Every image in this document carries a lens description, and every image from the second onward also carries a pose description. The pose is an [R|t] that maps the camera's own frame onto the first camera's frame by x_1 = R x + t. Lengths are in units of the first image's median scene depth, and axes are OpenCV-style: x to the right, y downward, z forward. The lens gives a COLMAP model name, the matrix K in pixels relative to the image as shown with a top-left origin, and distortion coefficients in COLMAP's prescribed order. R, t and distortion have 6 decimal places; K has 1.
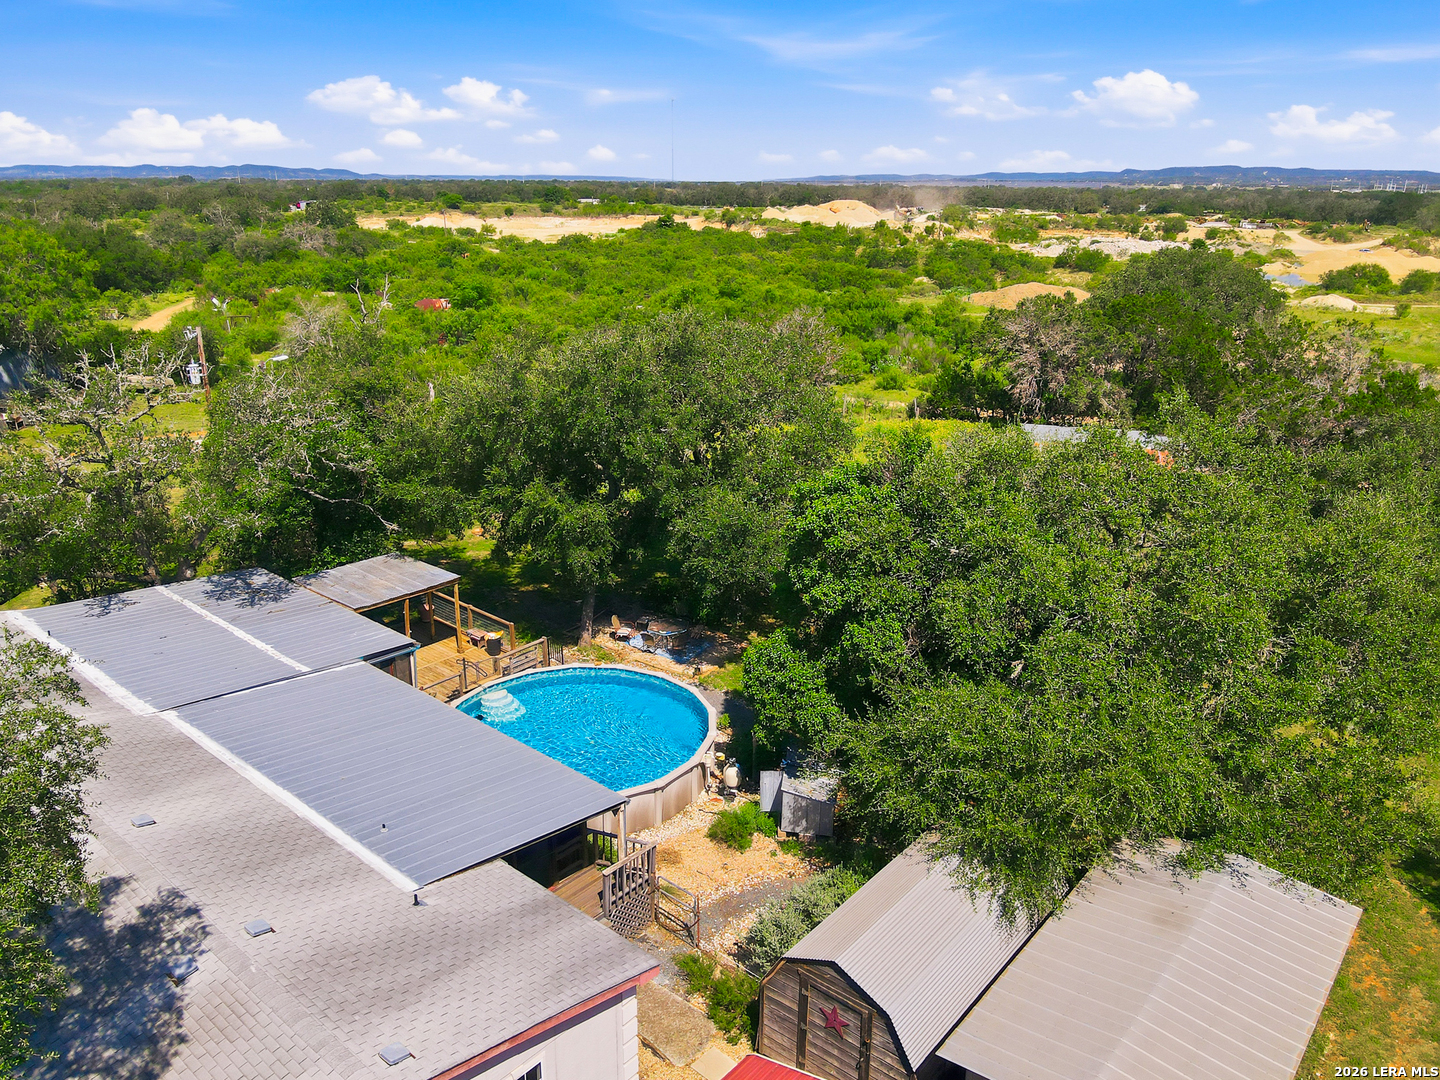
lens RADIAL K [[1074.3, 0, 720.0], [0, 1074.3, 540.0], [0, 0, 1]] dist [-0.027278, 0.034766]
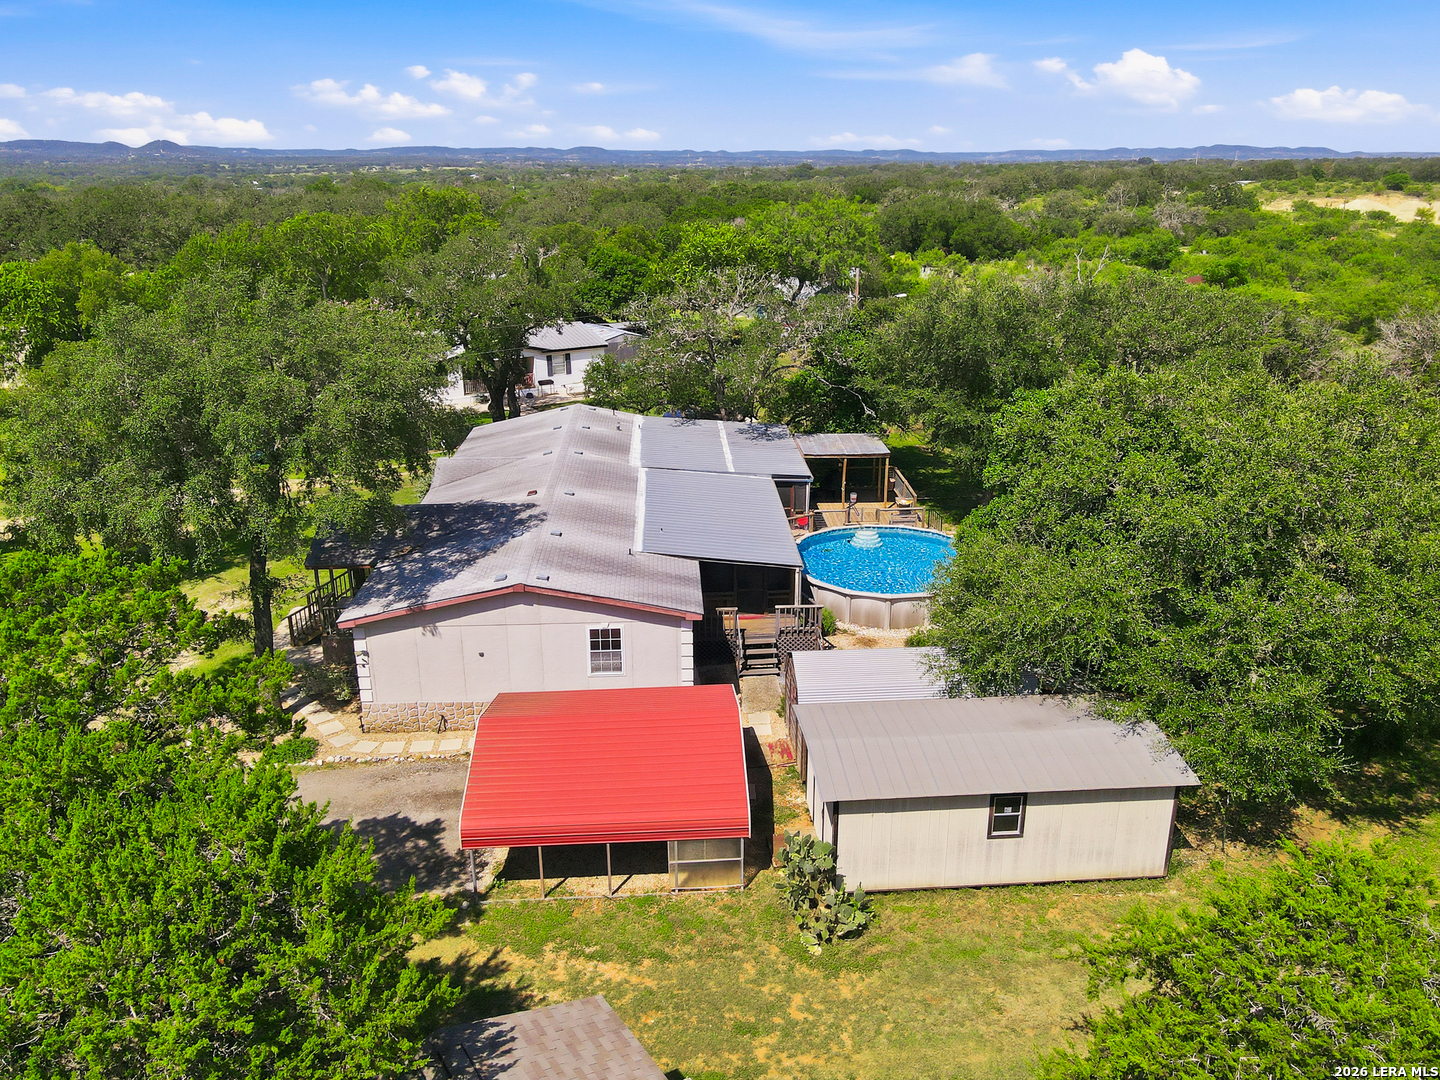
lens RADIAL K [[1074.3, 0, 720.0], [0, 1074.3, 540.0], [0, 0, 1]] dist [-0.027278, 0.034766]
pose [[0.683529, 0.226438, -0.693912, 0.604138], [-0.215565, 0.970884, 0.104480, 0.047323], [0.697366, 0.078167, 0.712440, -0.120671]]
